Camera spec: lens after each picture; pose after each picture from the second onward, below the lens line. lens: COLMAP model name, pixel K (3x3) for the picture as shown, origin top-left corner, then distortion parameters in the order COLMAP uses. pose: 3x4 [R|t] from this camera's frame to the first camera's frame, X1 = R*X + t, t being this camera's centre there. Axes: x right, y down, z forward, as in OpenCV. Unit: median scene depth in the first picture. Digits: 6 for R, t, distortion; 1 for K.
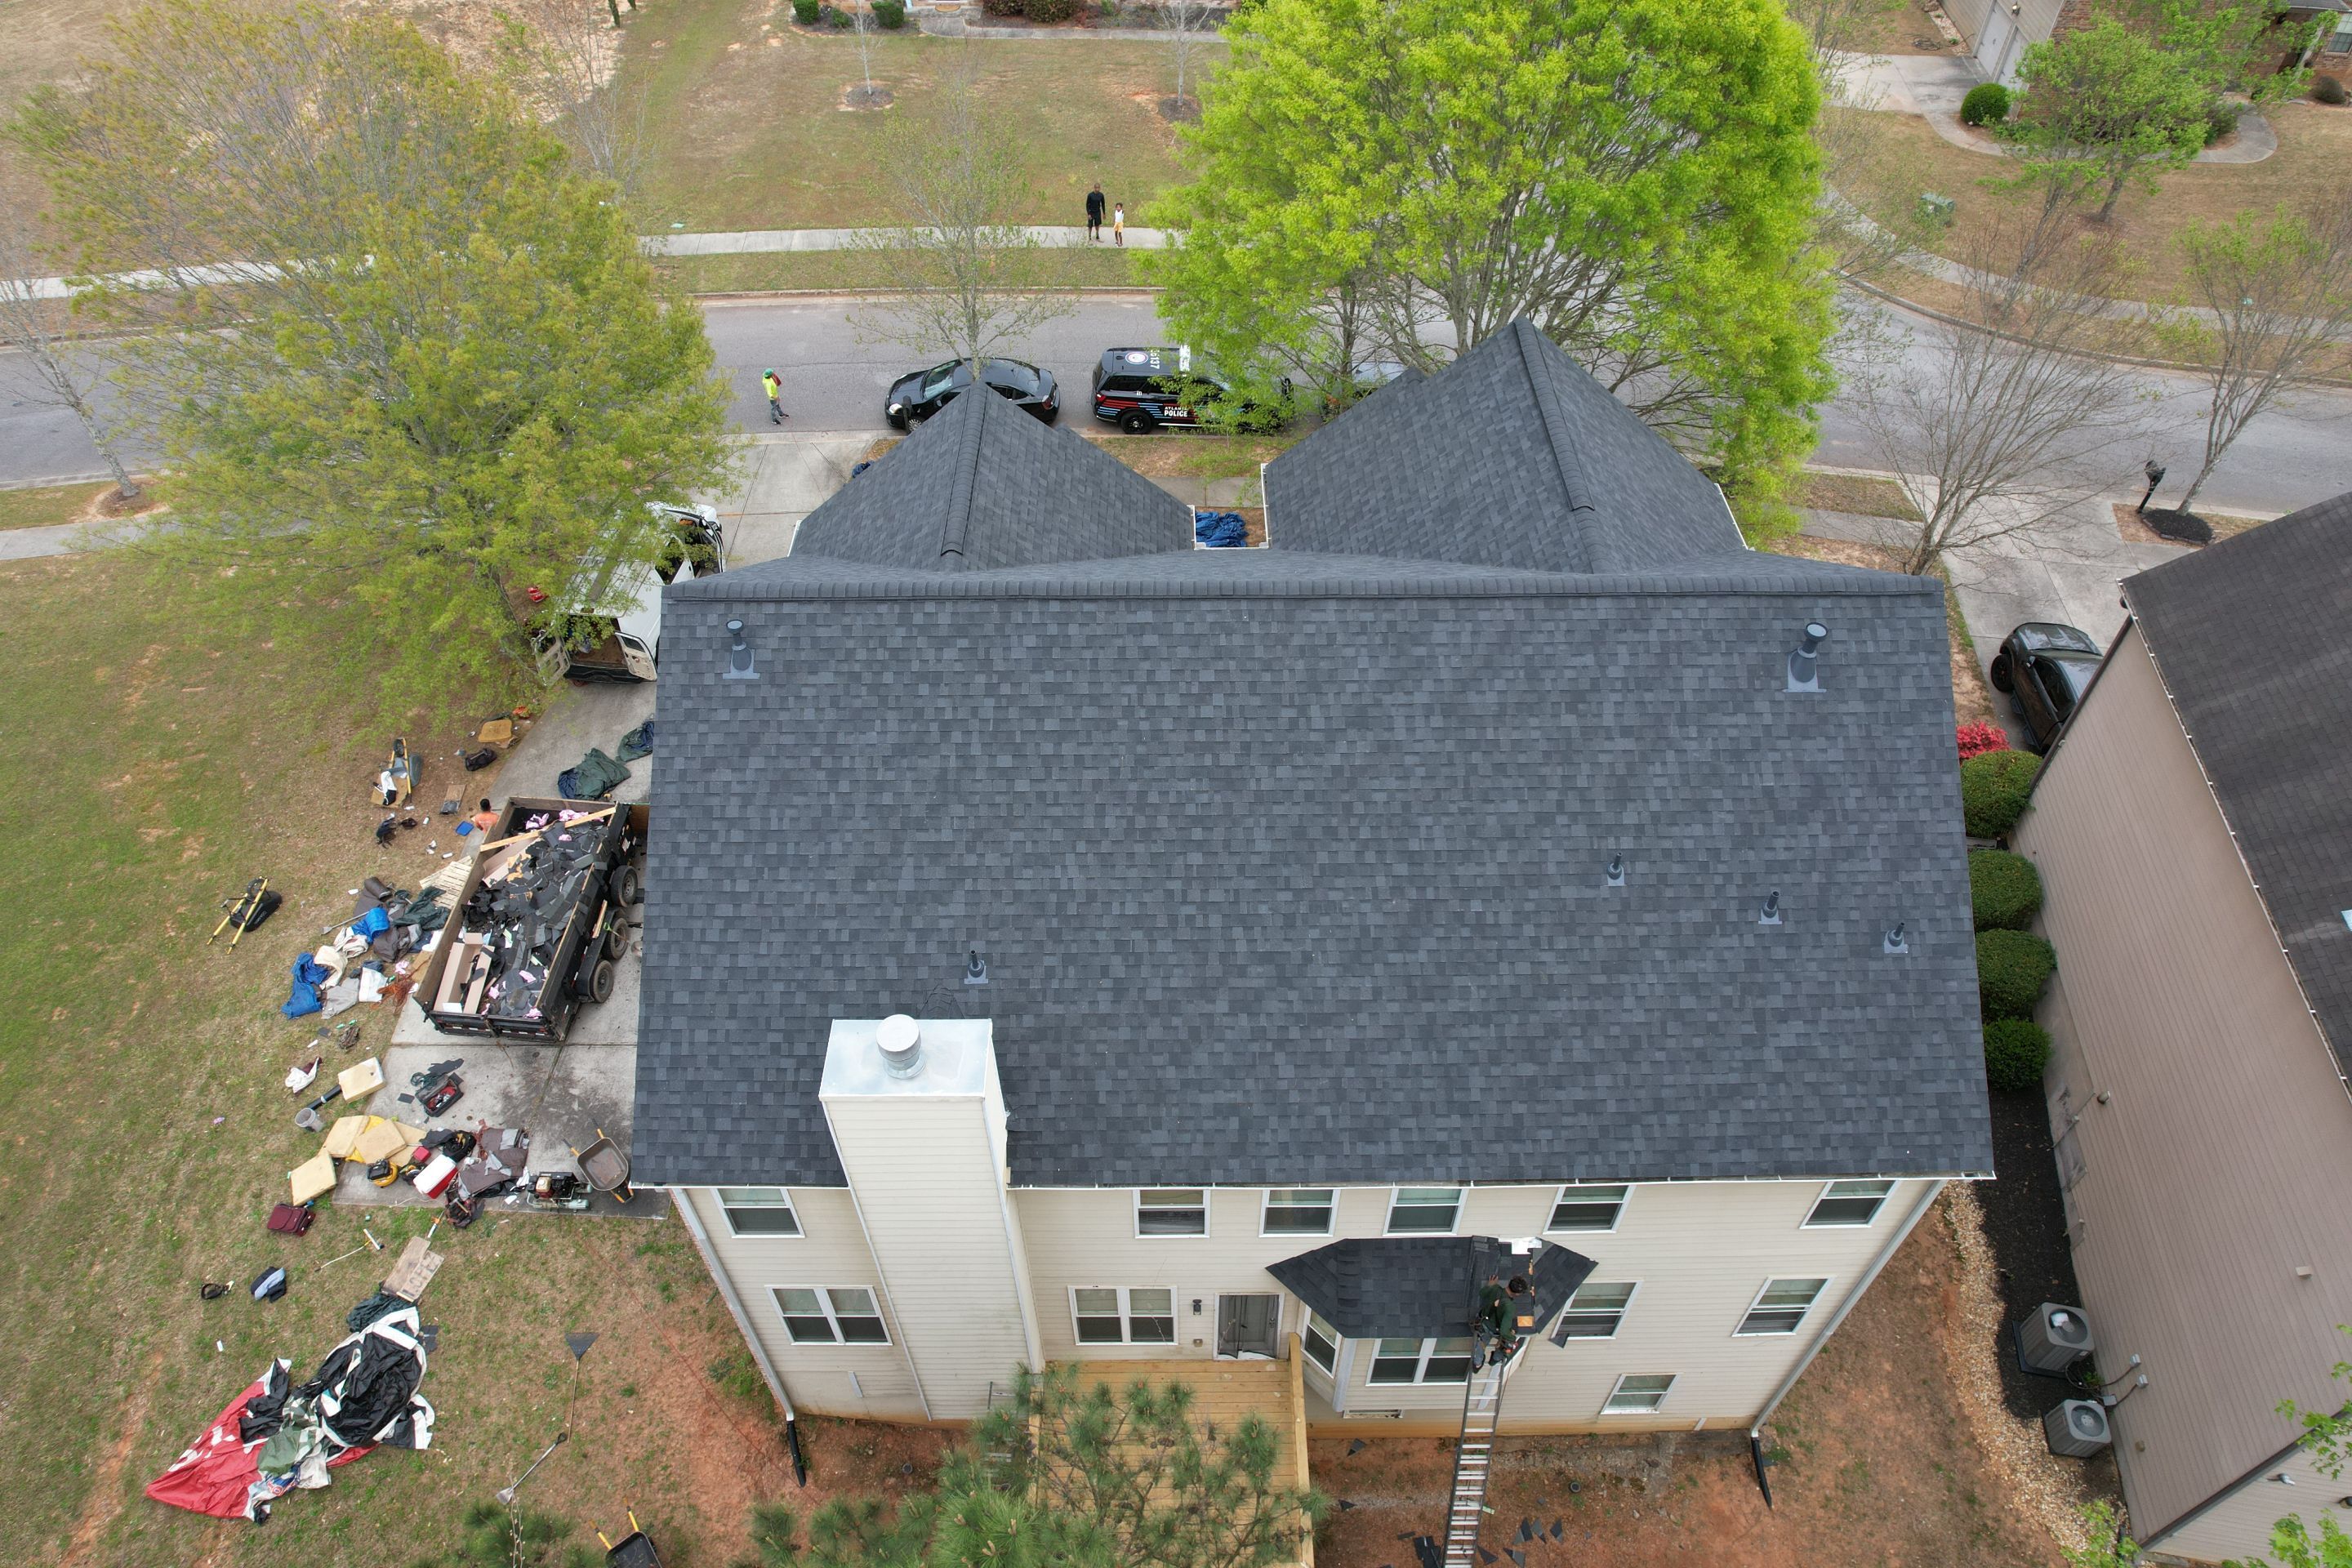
lens RADIAL K [[1508.3, 0, 1174.8], [0, 1508.3, 784.8], [0, 0, 1]] dist [-0.074513, 0.071416]
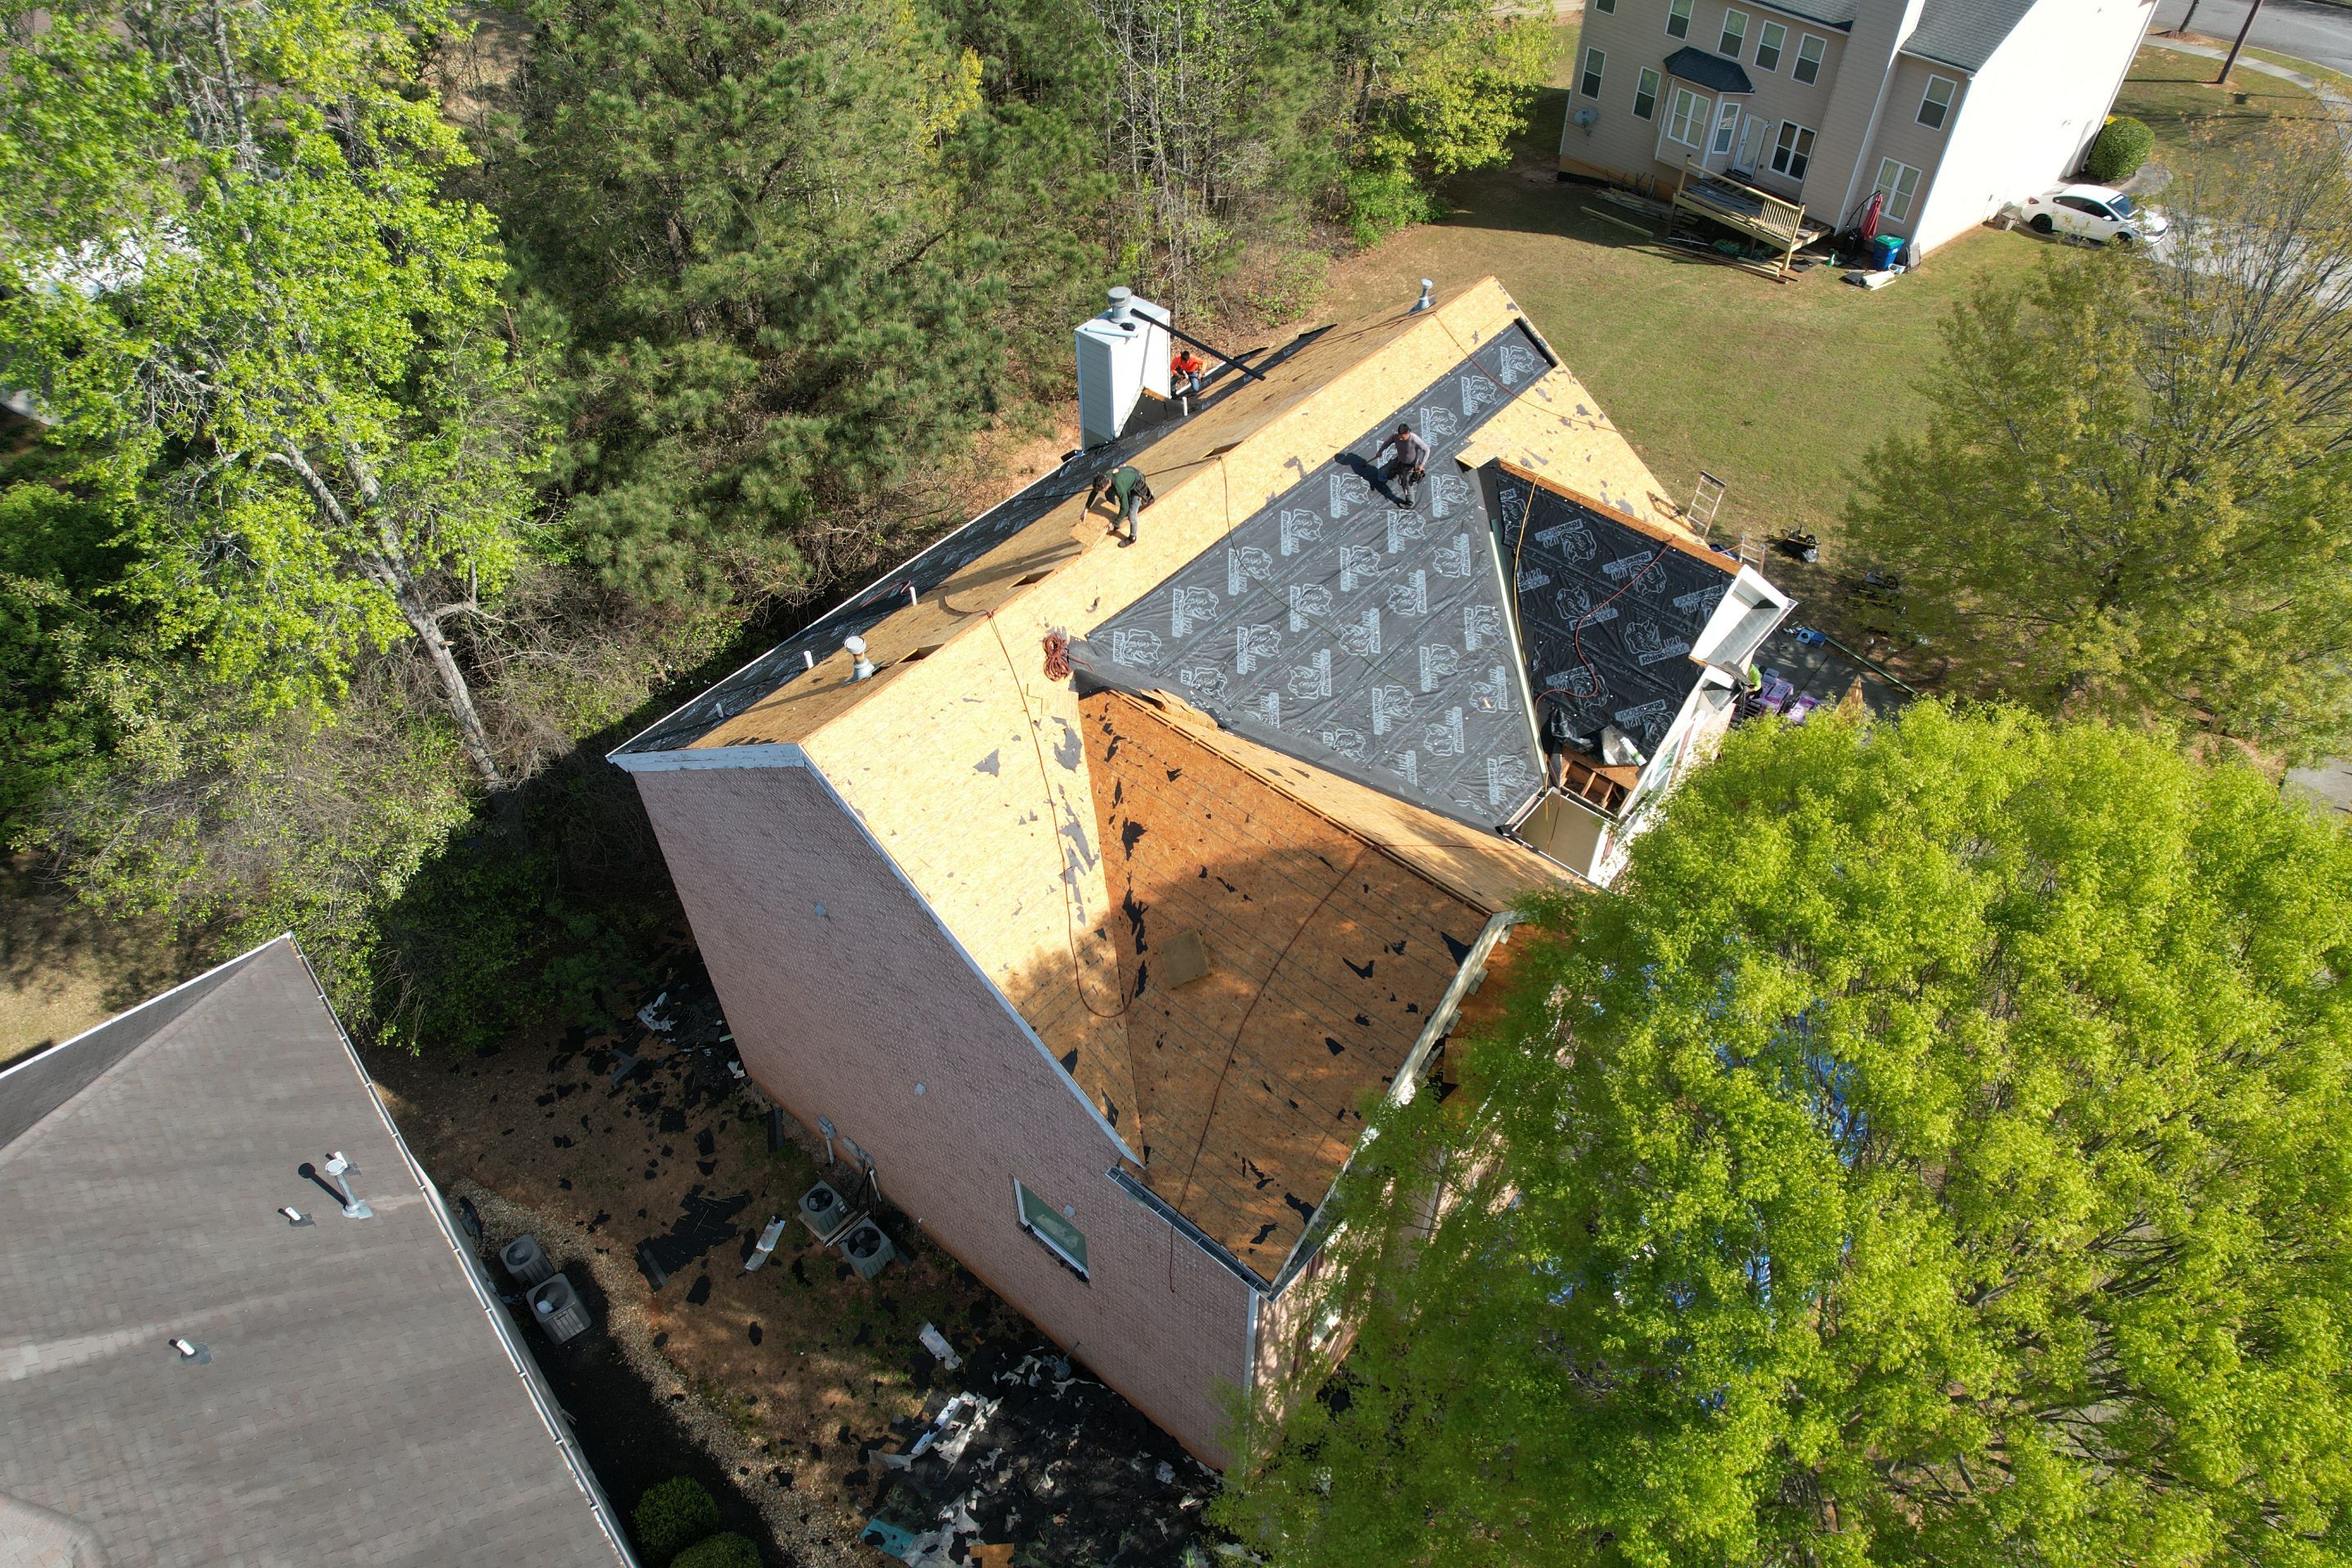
lens RADIAL K [[1508.3, 0, 1182.4], [0, 1508.3, 775.3], [0, 0, 1]] dist [-0.074513, 0.071416]
pose [[-0.653600, 0.547793, -0.522235, 0.665342], [-0.542354, 0.142273, 0.828016, -0.832887], [0.527882, 0.824428, 0.204108, 0.716821]]
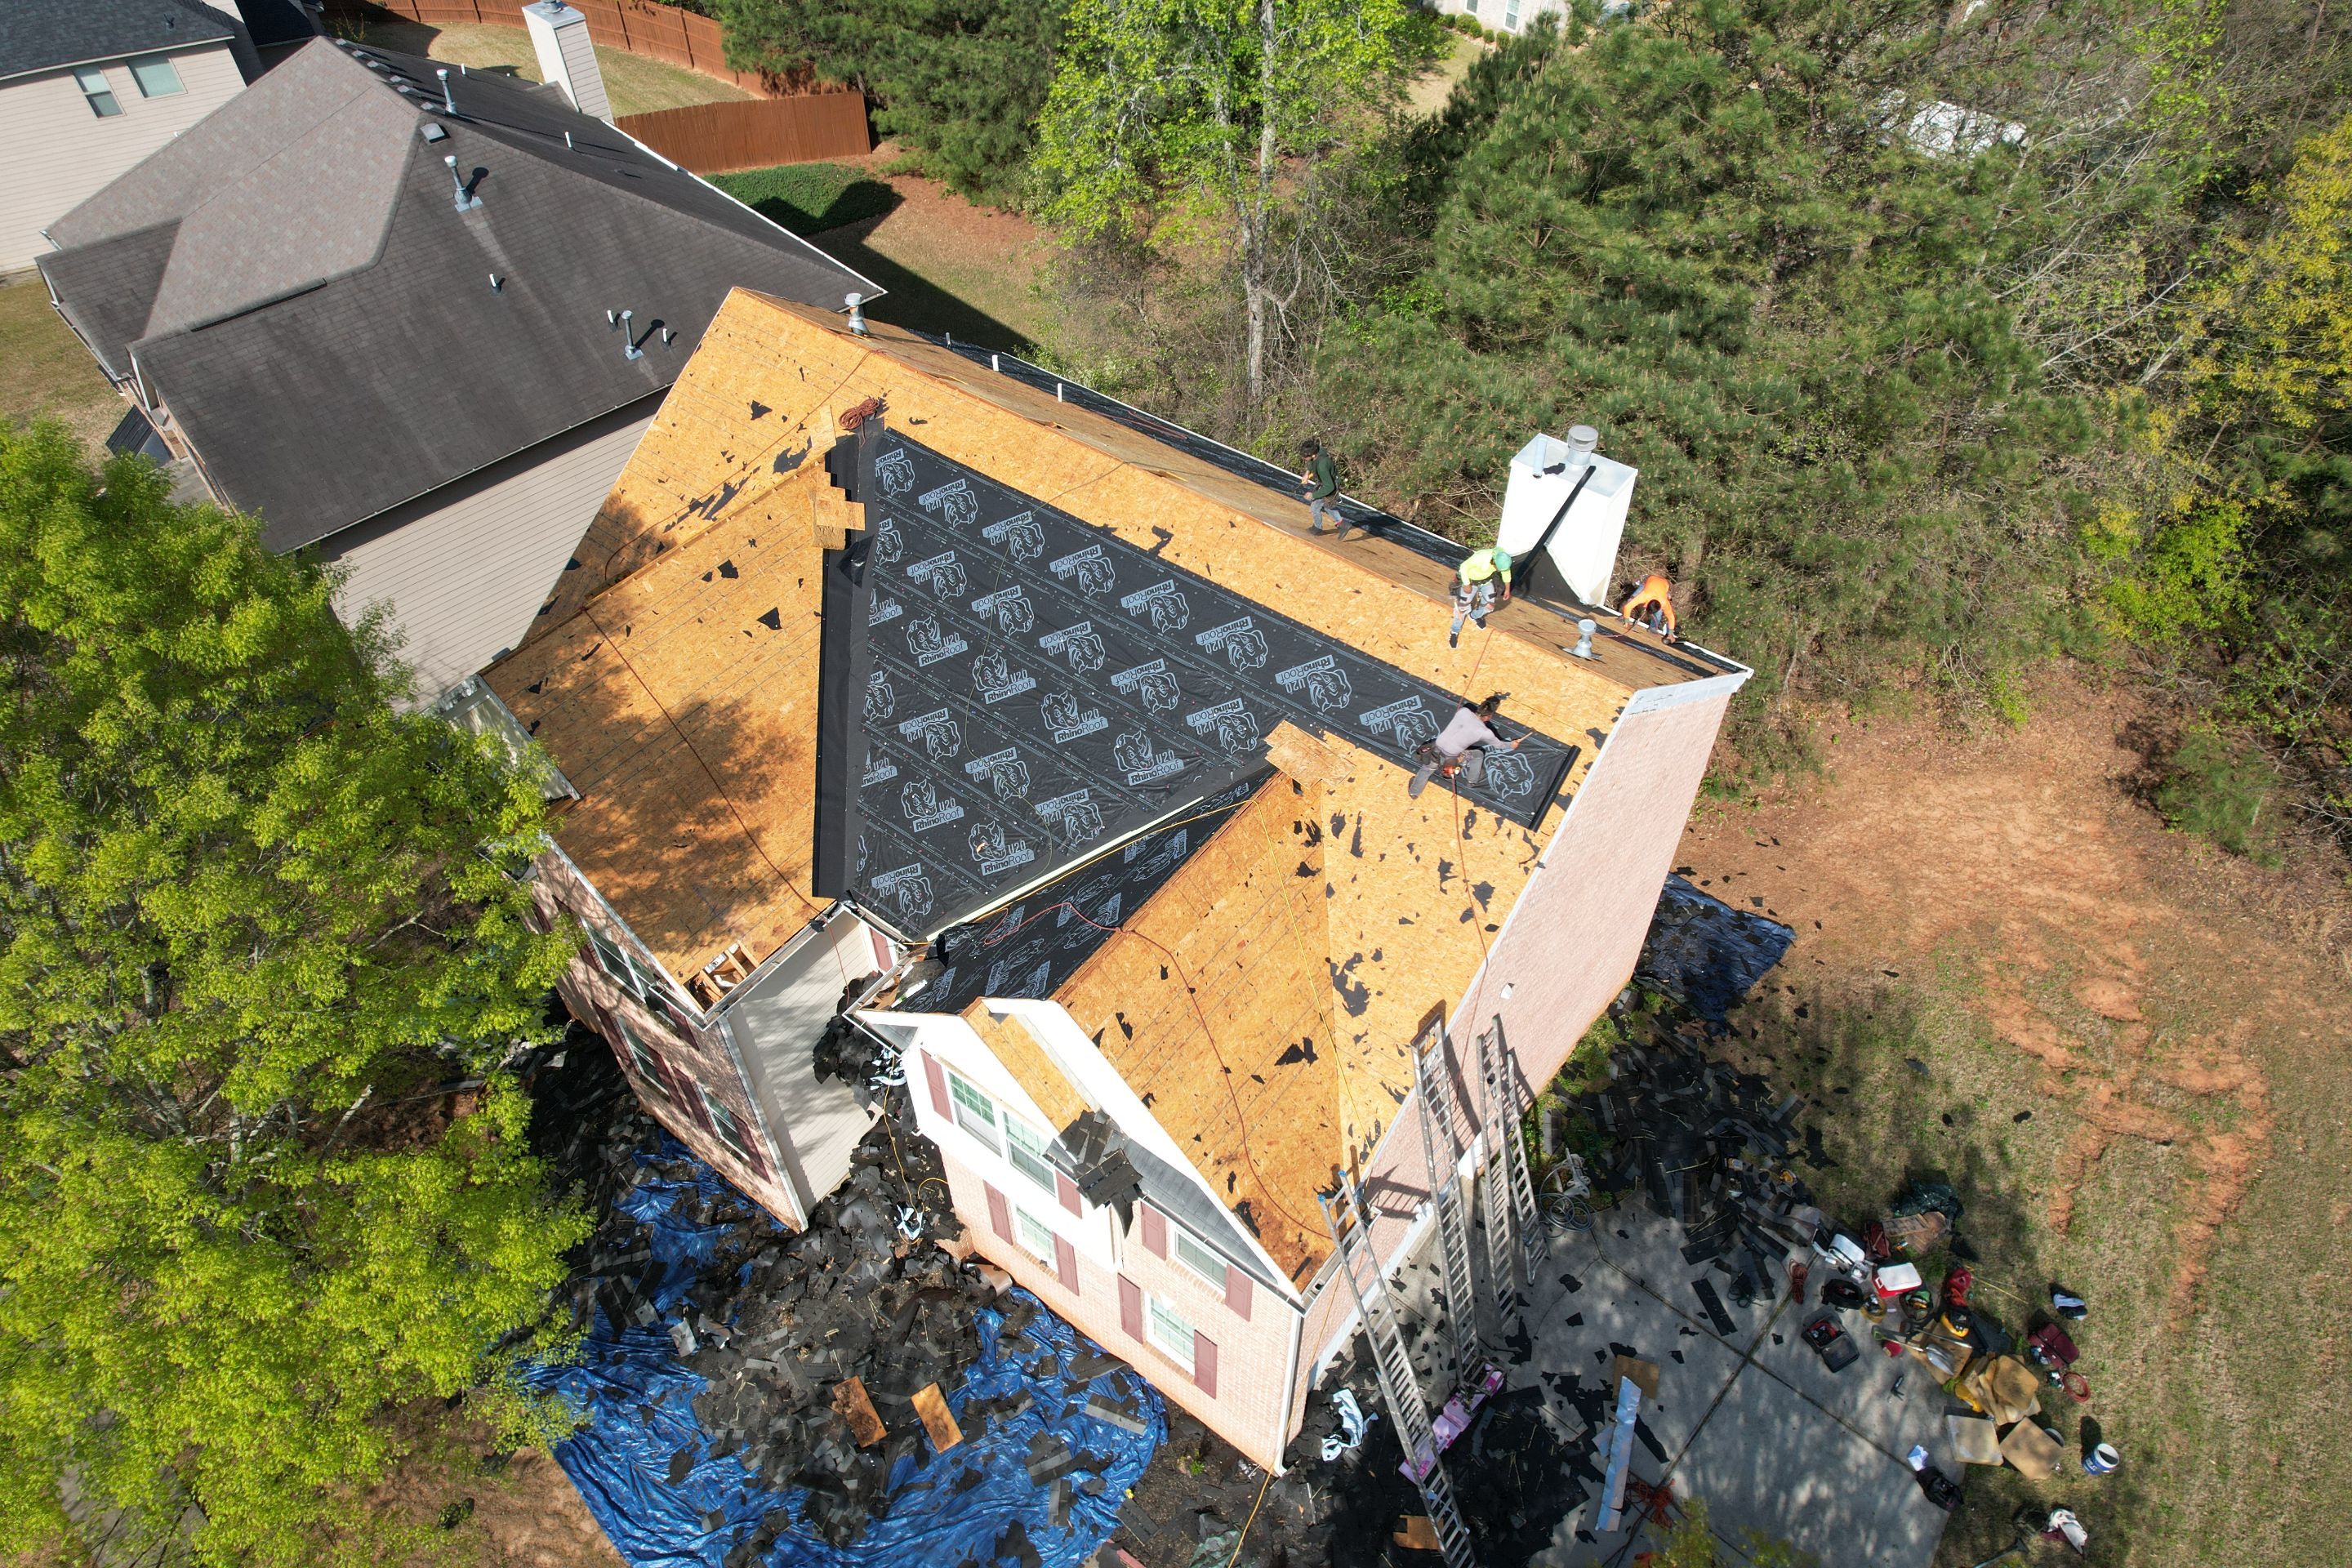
lens RADIAL K [[1508.3, 0, 1178.0], [0, 1508.3, 784.8], [0, 0, 1]] dist [-0.074513, 0.071416]
pose [[-0.789992, -0.438601, 0.428418, -0.408928], [0.450681, 0.058346, 0.890776, -0.829117], [-0.415692, 0.896786, 0.151576, 0.779724]]
